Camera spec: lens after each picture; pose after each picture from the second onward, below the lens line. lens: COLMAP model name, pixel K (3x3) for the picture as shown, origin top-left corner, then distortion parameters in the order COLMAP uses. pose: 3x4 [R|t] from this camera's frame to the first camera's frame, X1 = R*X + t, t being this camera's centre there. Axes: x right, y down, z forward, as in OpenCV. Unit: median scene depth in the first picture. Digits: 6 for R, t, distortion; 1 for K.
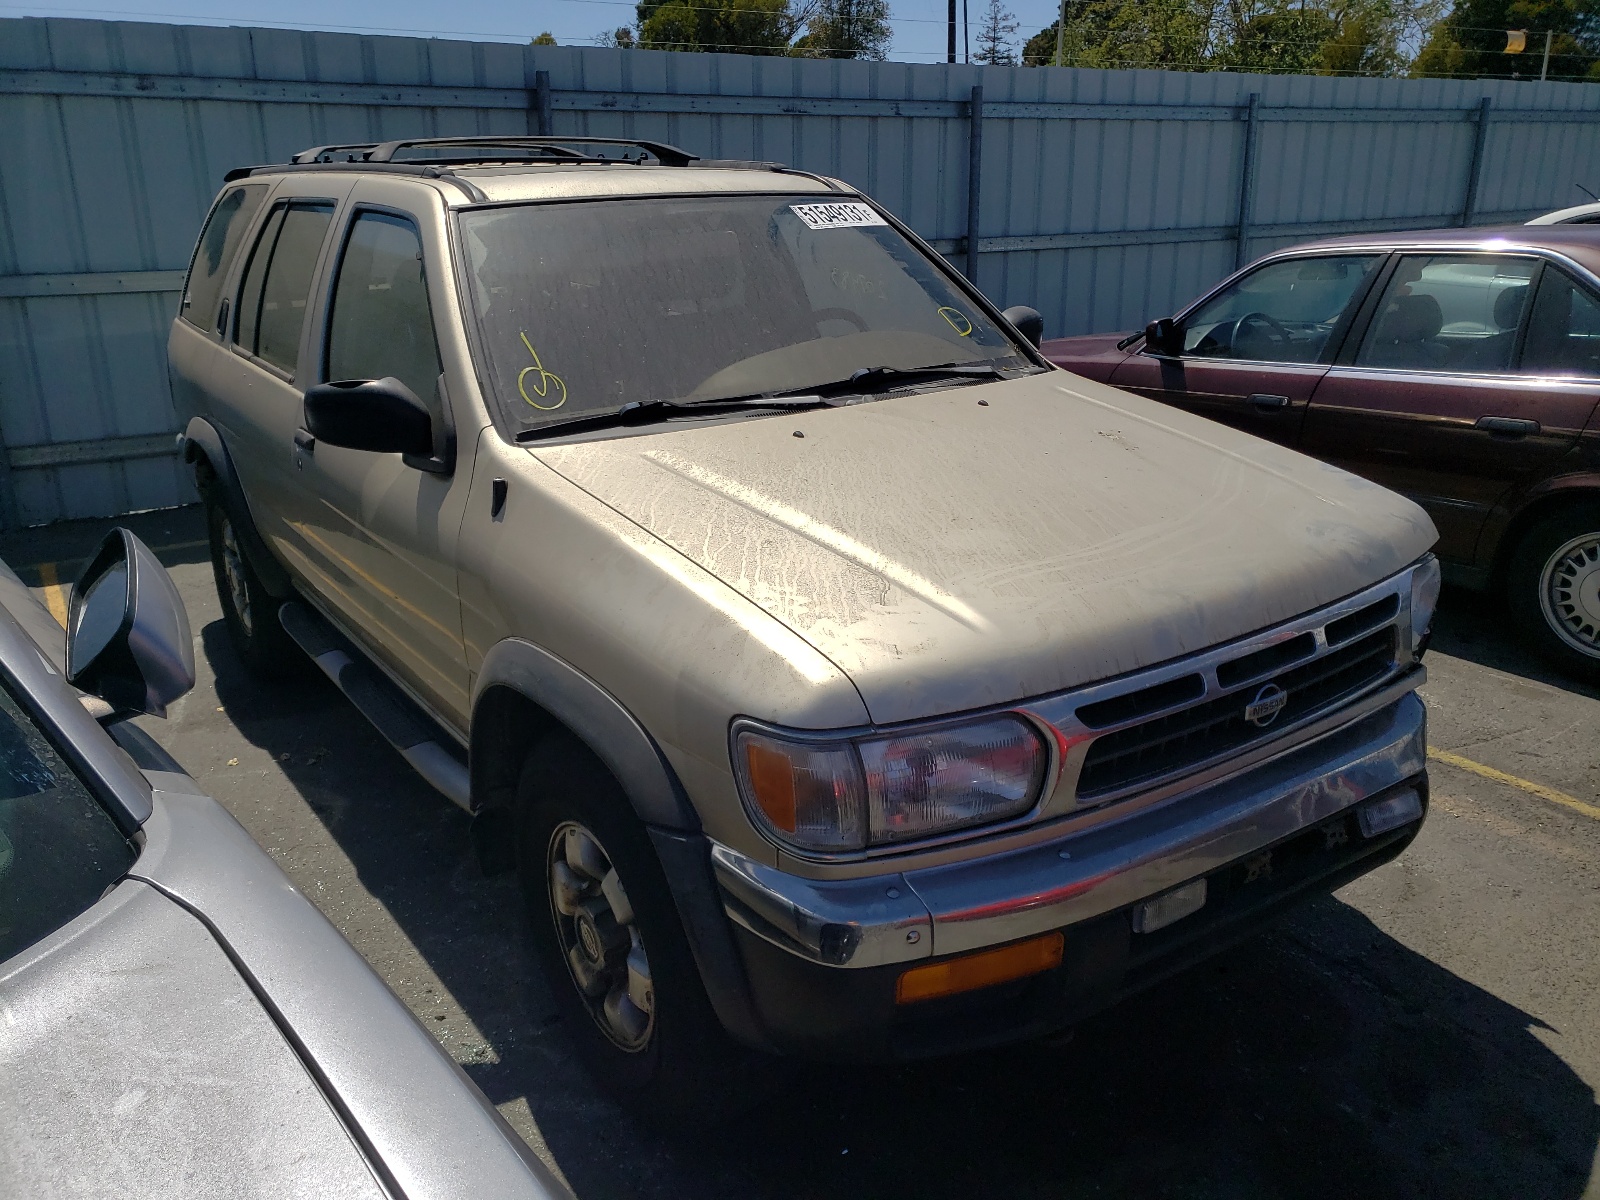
lens RADIAL K [[1213.0, 0, 798.0], [0, 1213.0, 560.8], [0, 0, 1]] dist [0.001991, 0.001515]
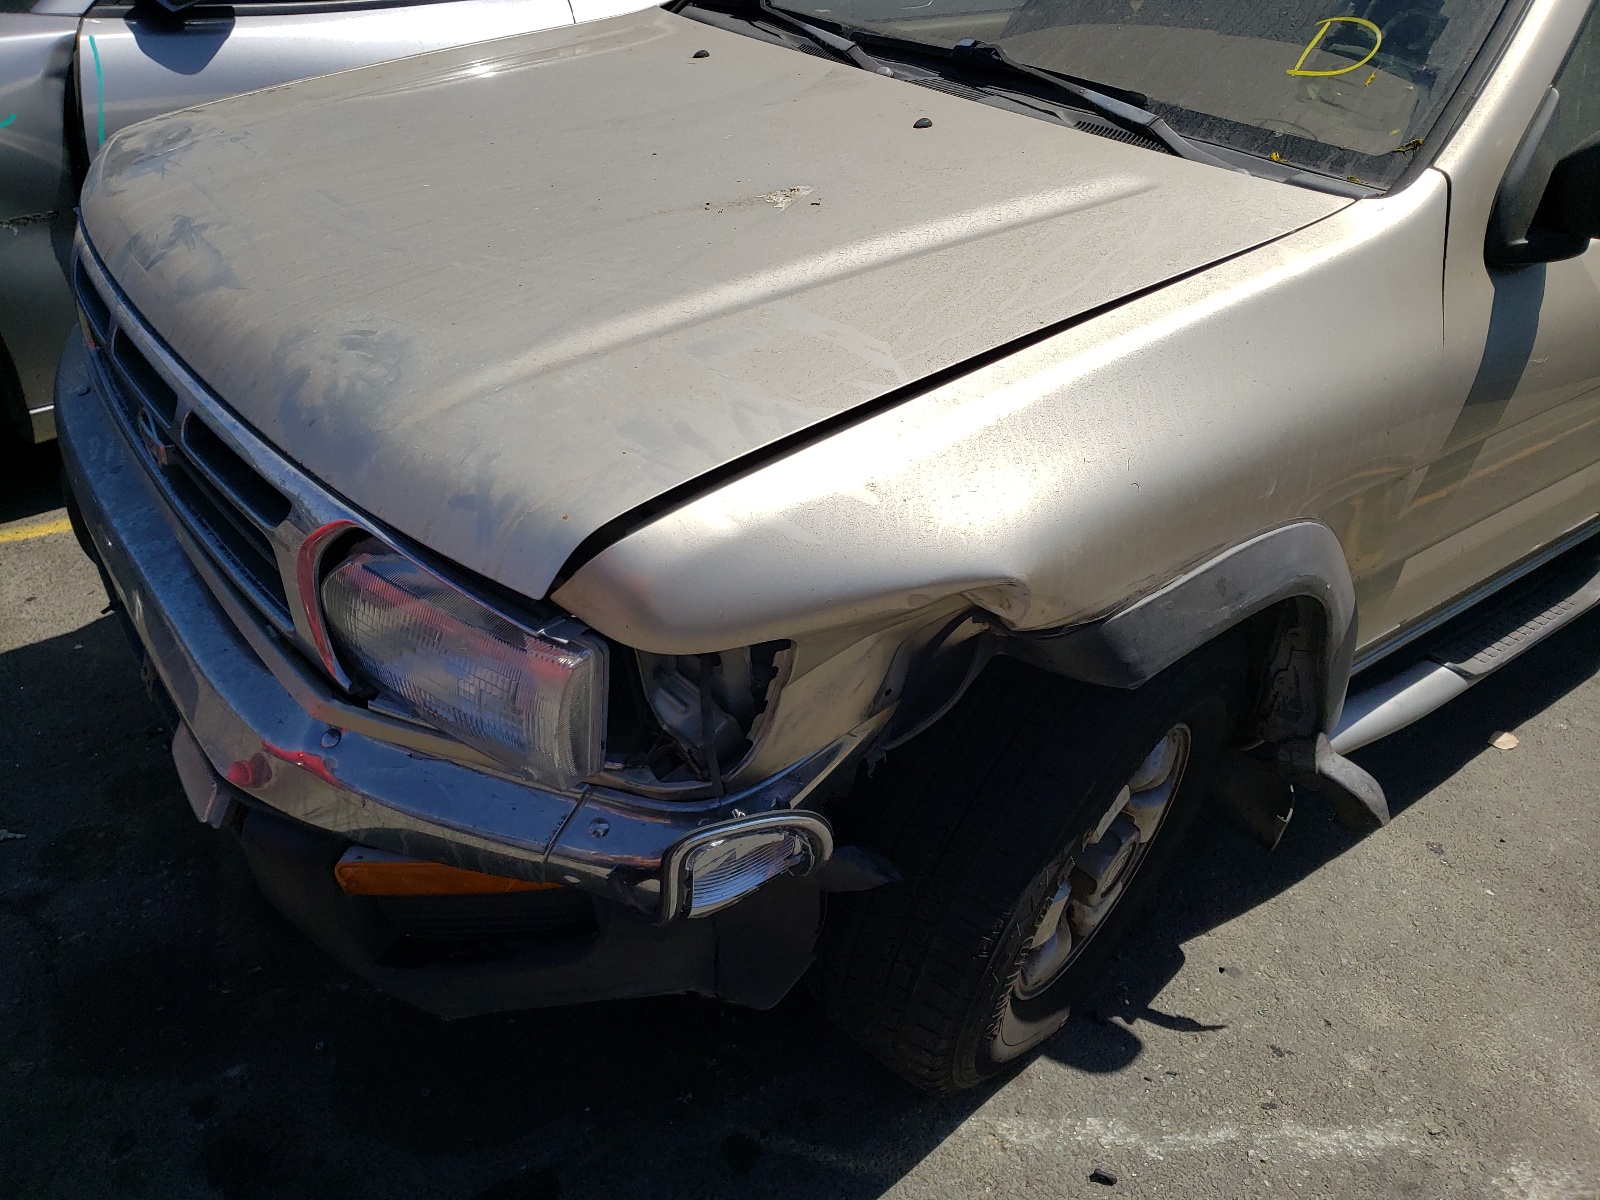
lens RADIAL K [[1254.5, 0, 800.1], [0, 1254.5, 576.1], [0, 0, 1]] dist [-0.011454, 0.048844]
pose [[0.050745, 0.539194, -0.840652, 0.705708], [-0.369510, 0.792140, 0.485773, -0.209793], [0.927840, 0.285979, 0.239434, 0.801272]]
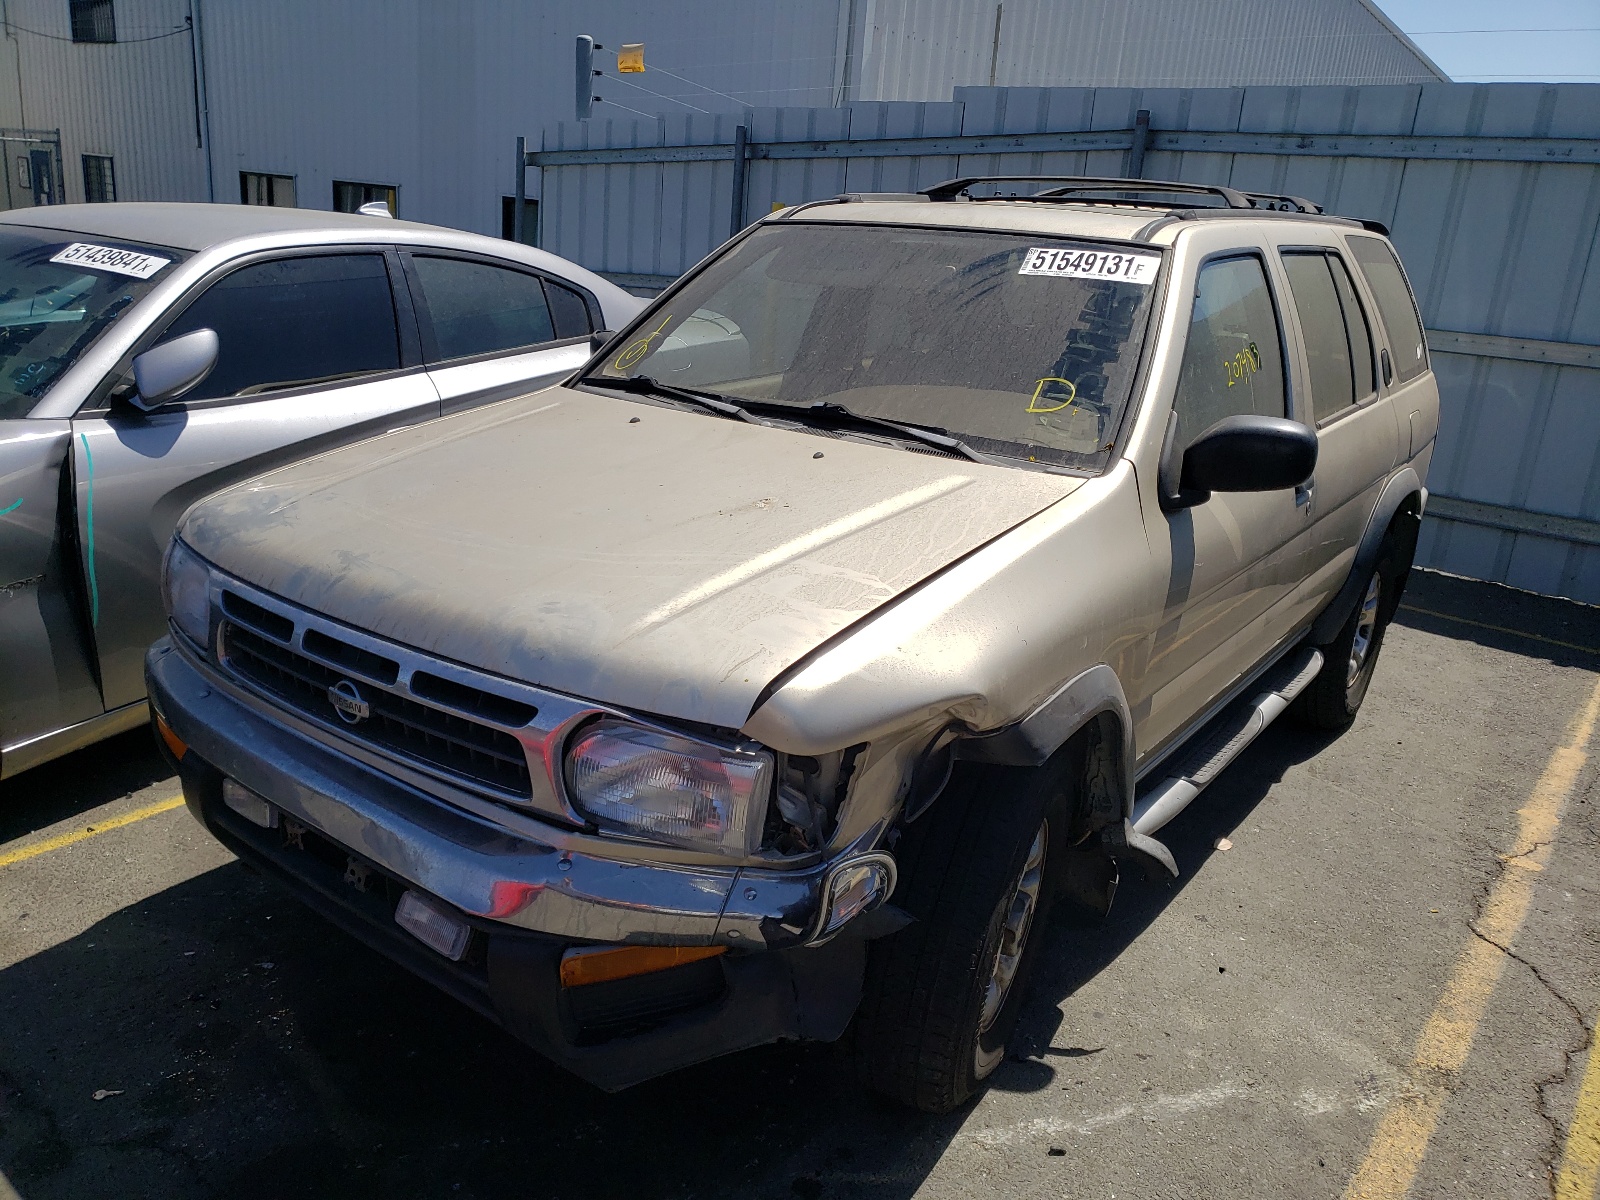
lens RADIAL K [[1229.6, 0, 800.0], [0, 1229.6, 600.0], [0, 0, 1]] dist [0.000491, 0.002972]
pose [[0.318356, 0.311042, -0.895490, 0.923120], [-0.339210, 0.919469, 0.198778, -0.191411], [0.885204, 0.240477, 0.398228, 0.600269]]
